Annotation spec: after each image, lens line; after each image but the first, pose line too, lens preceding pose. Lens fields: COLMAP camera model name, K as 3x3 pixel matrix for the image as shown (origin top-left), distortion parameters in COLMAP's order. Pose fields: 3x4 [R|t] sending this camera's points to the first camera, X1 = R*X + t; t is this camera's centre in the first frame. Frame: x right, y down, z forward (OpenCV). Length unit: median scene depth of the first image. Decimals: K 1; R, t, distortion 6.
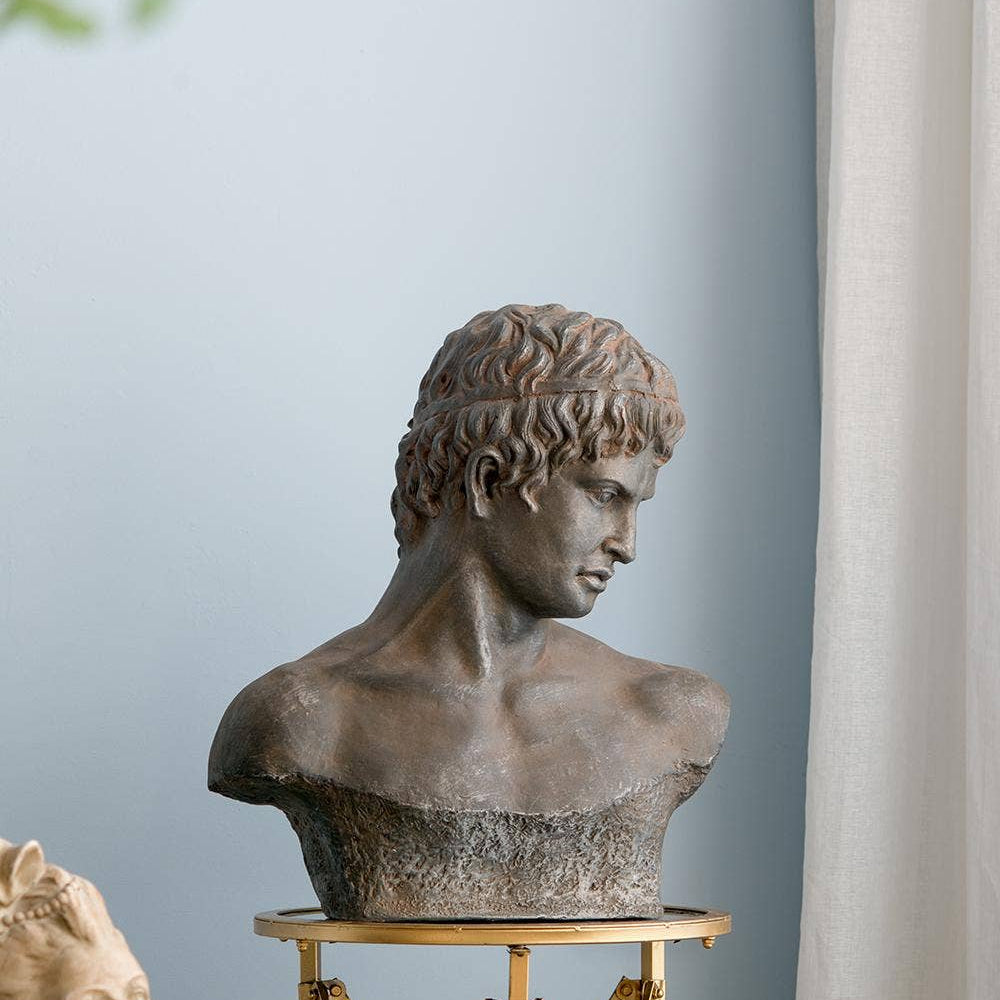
lens RADIAL K [[4843.0, 0, 505.1], [0, 4843.0, 508.2], [0, 0, 1]] dist [0.457605, 0.000000]
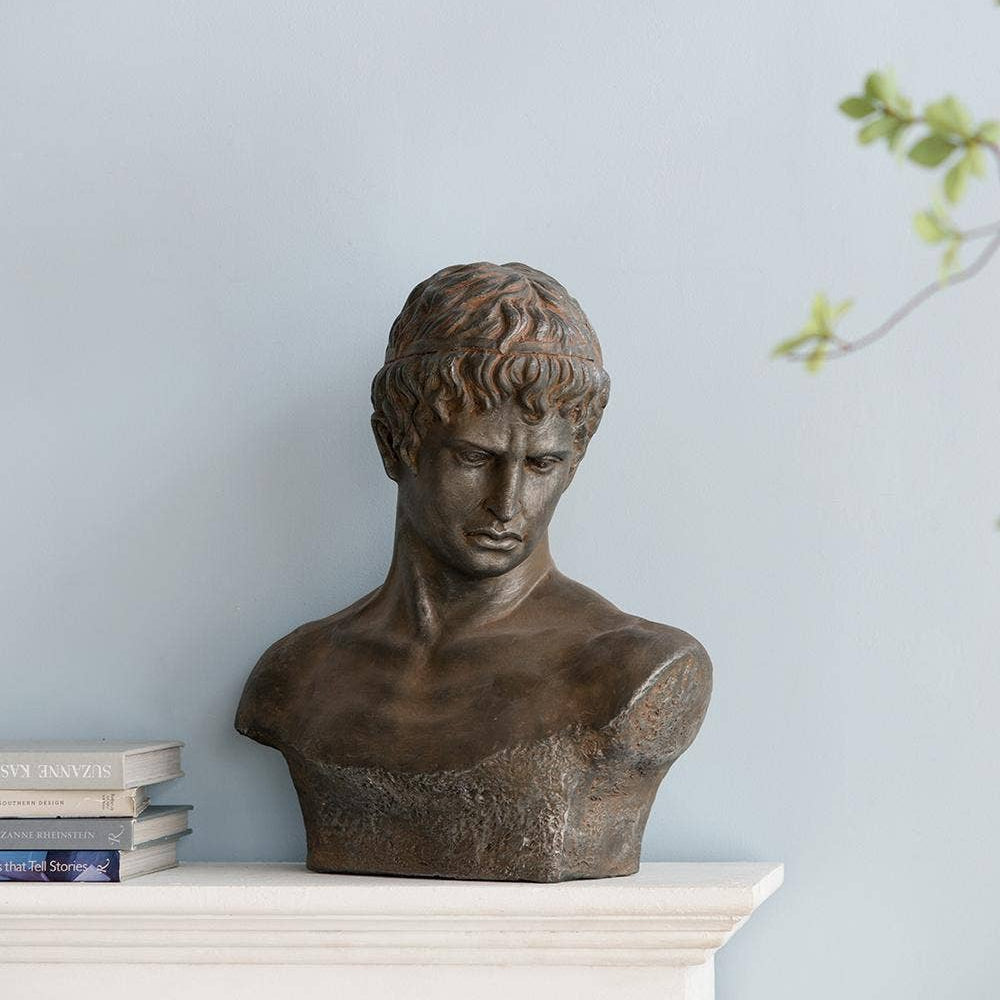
lens RADIAL K [[4843.0, 0, 493.0], [0, 4843.0, 493.8], [0, 0, 1]] dist [0.457605, 0.000000]
pose [[0.592358, -0.013288, -0.805566, 0.825046], [0.033441, 0.999408, 0.008104, -0.002545], [0.804981, -0.031739, 0.592451, 0.416237]]
